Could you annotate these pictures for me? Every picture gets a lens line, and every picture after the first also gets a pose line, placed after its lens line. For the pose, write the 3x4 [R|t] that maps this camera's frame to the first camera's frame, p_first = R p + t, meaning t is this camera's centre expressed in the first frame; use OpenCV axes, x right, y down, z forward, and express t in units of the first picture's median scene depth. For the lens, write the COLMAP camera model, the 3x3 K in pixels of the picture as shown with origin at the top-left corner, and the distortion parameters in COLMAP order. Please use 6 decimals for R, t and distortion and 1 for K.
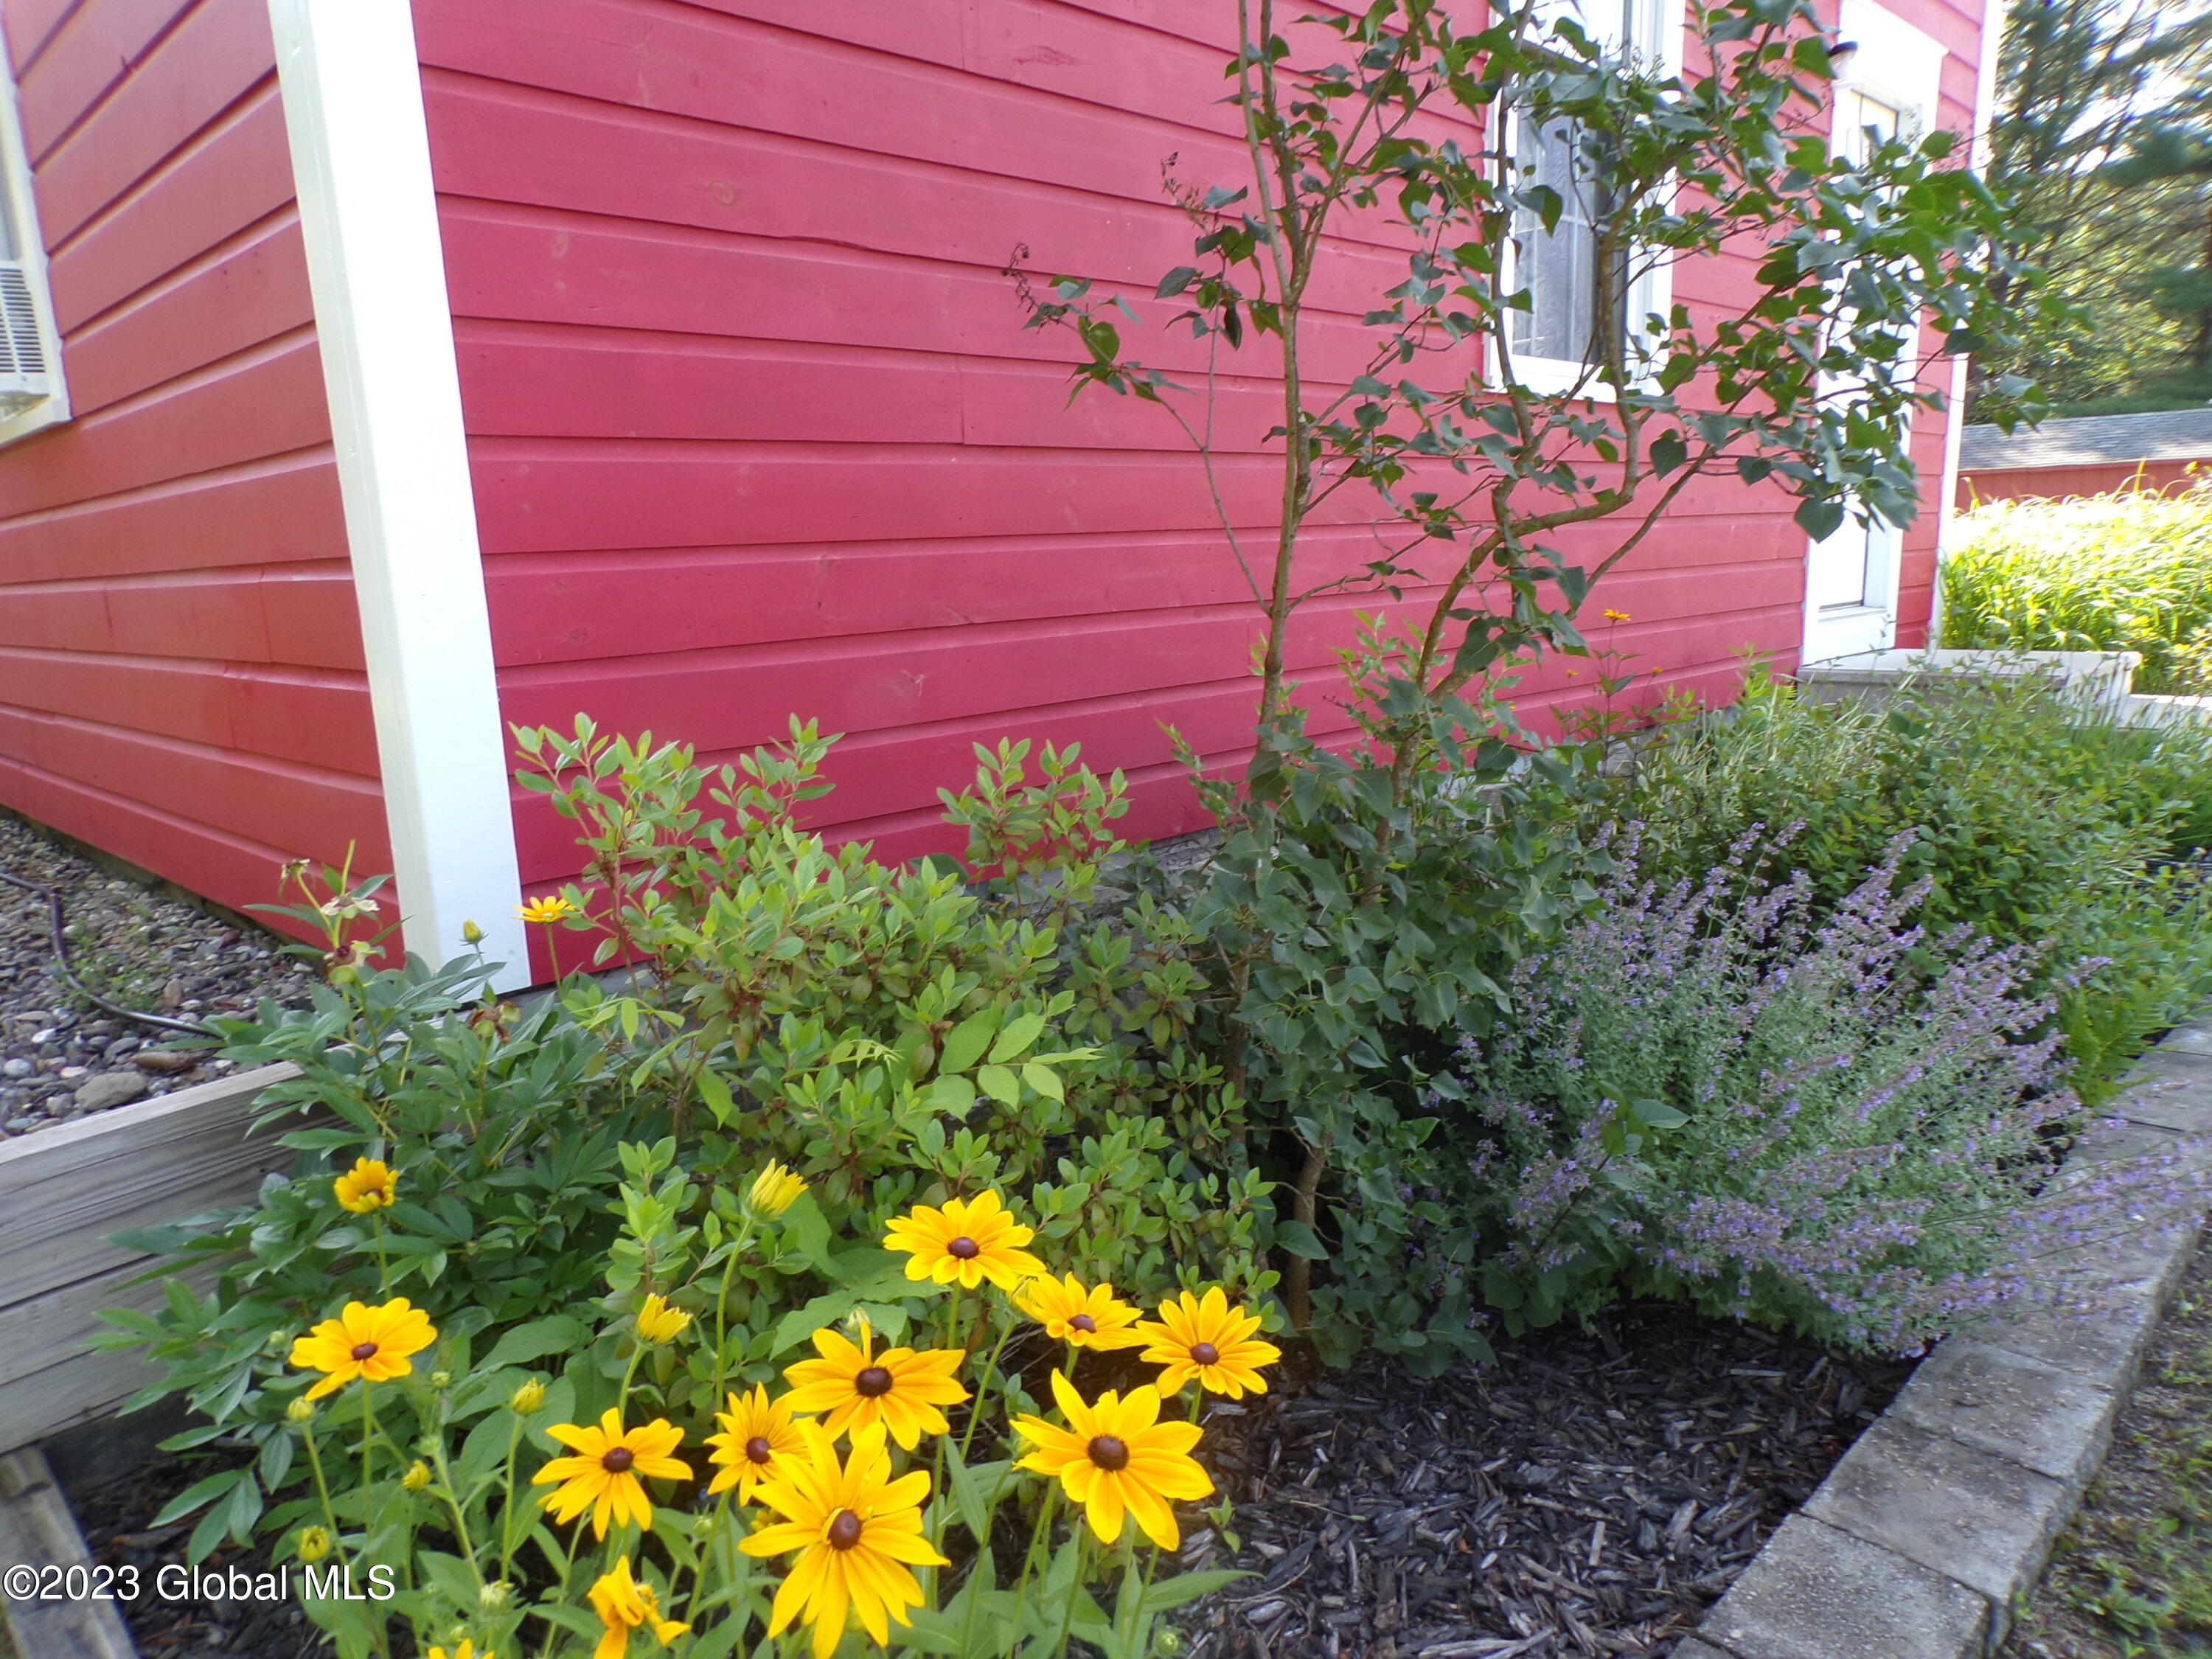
lens RADIAL K [[1498.9, 0, 1101.9], [0, 1498.9, 888.3], [0, 0, 1]] dist [-0.003128, 0.000838]
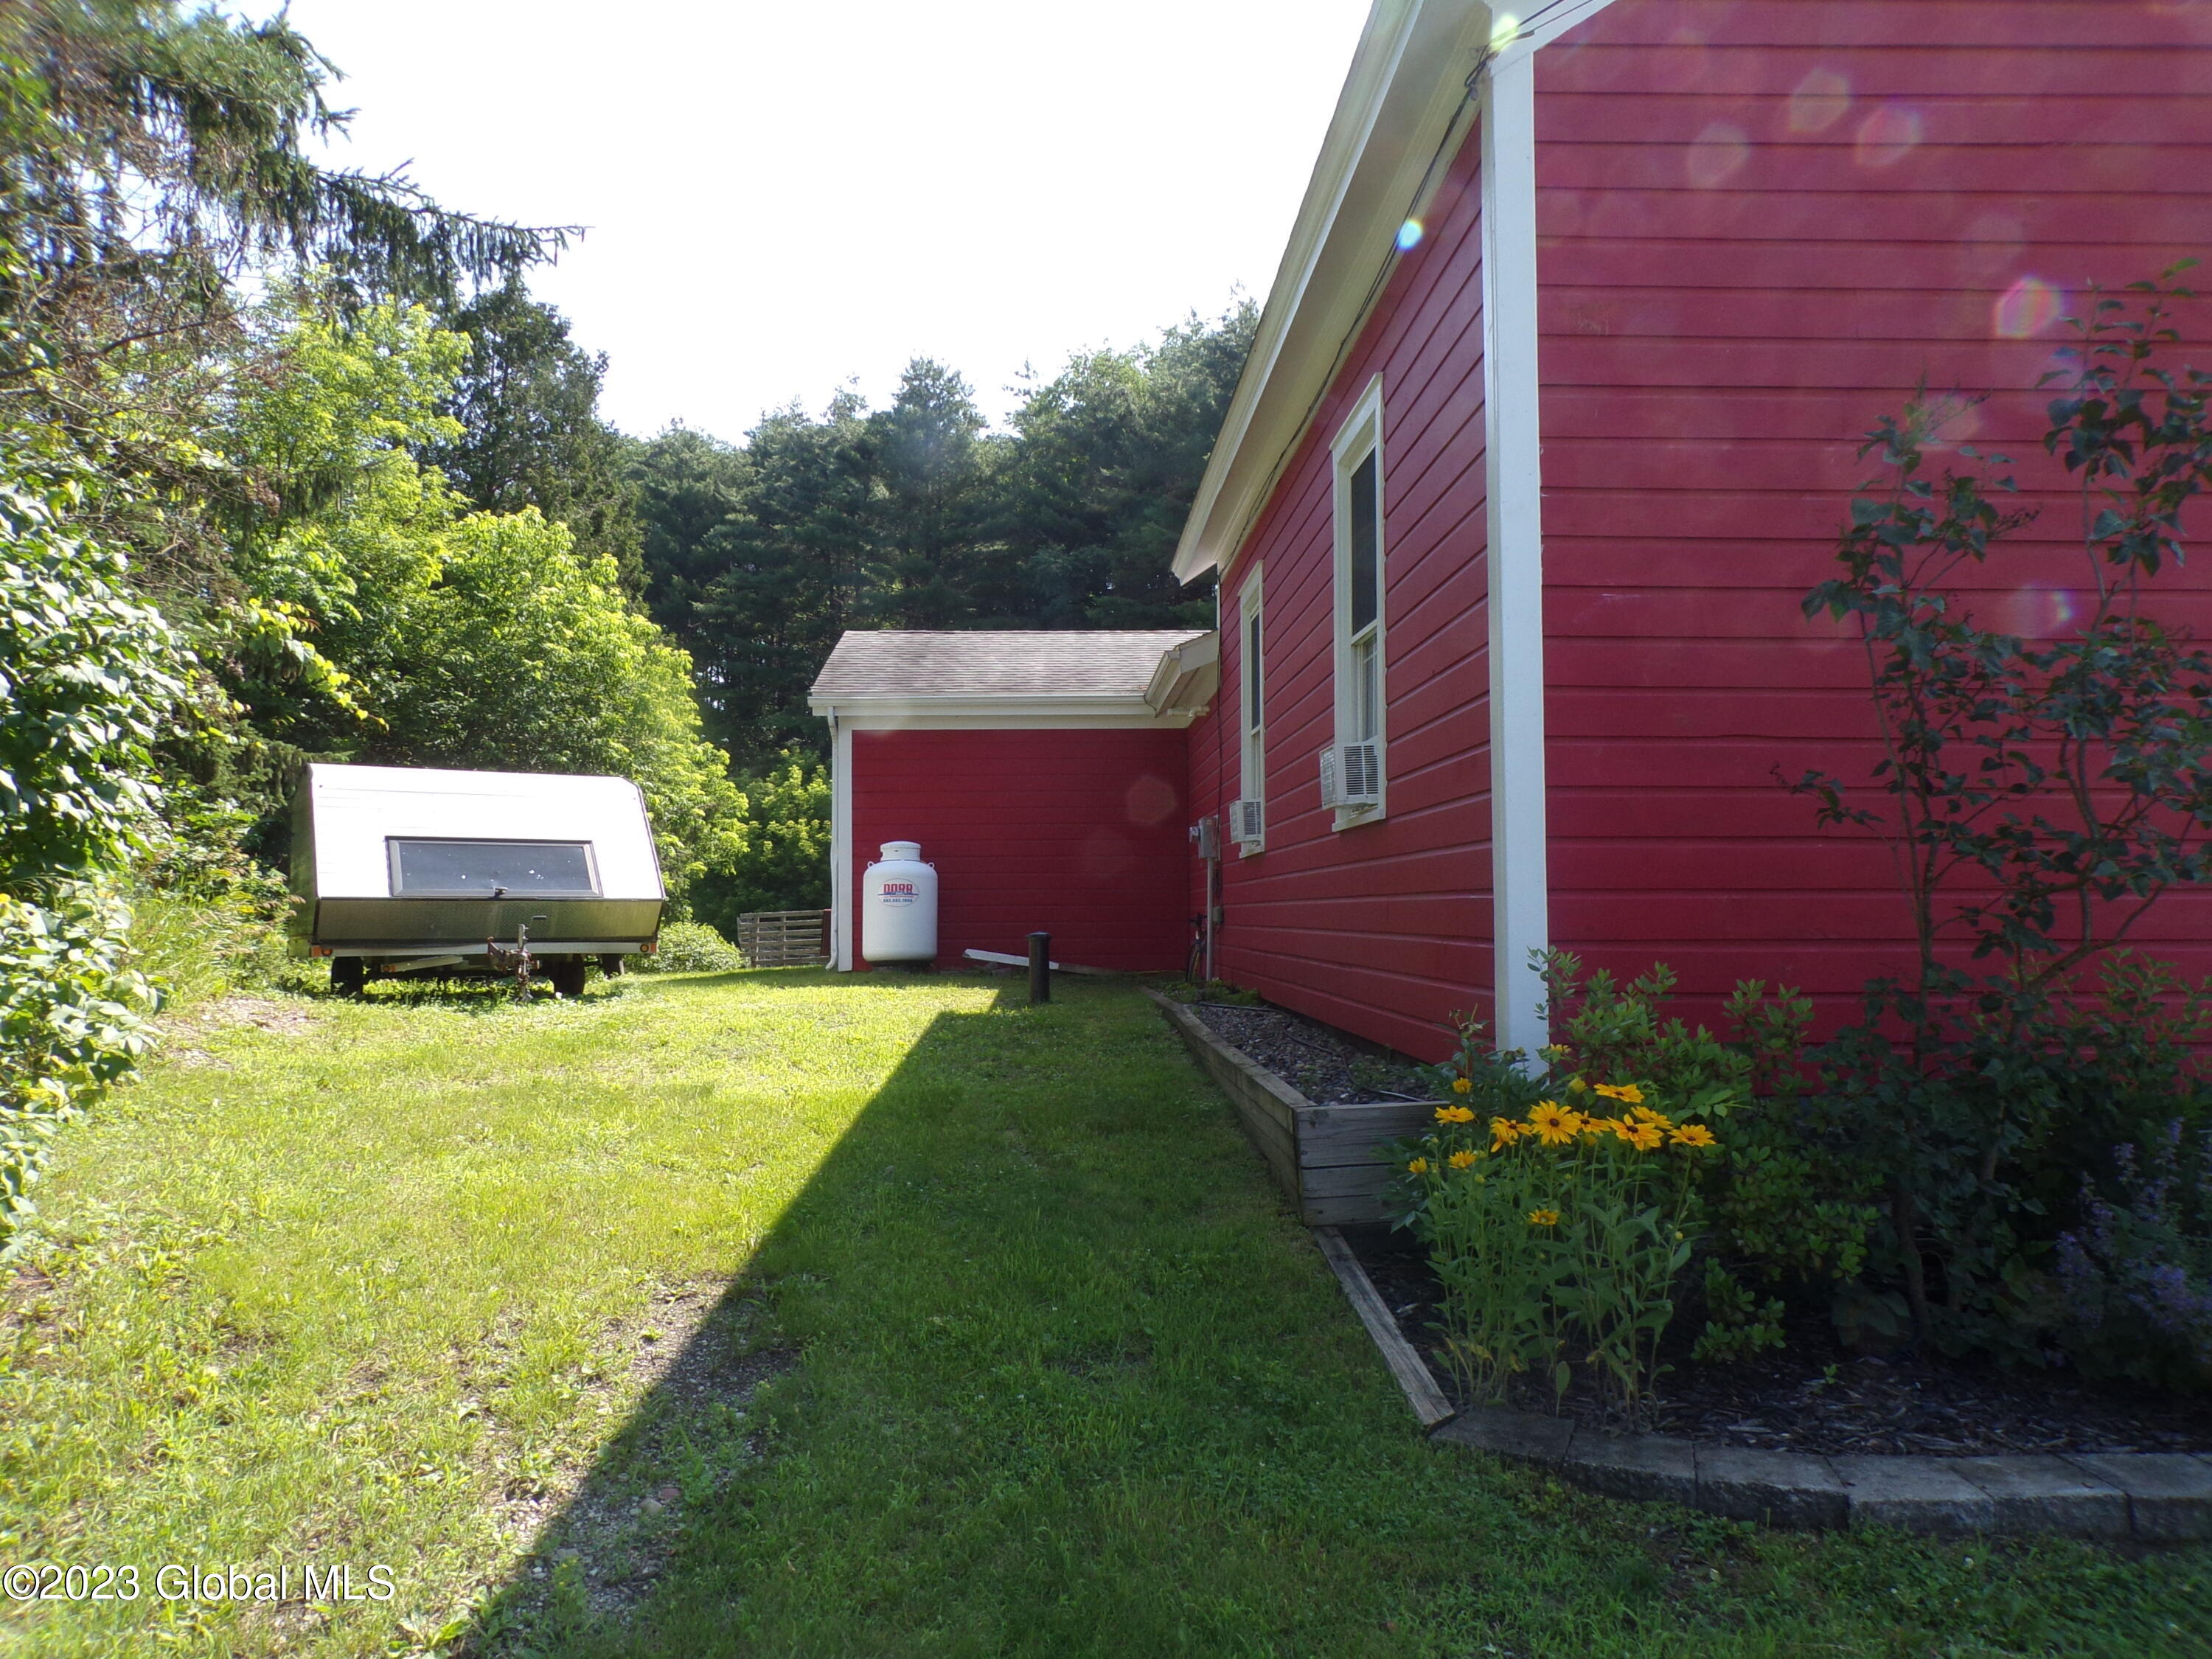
lens RADIAL K [[1489.7, 0, 1107.5], [0, 1489.7, 839.8], [0, 0, 1]] dist [-0.002973, 0.005941]
pose [[0.734403, 0.005732, -0.678690, 0.596660], [-0.175840, 0.967429, -0.182103, 0.220159], [0.655540, 0.253077, 0.711490, -1.001160]]
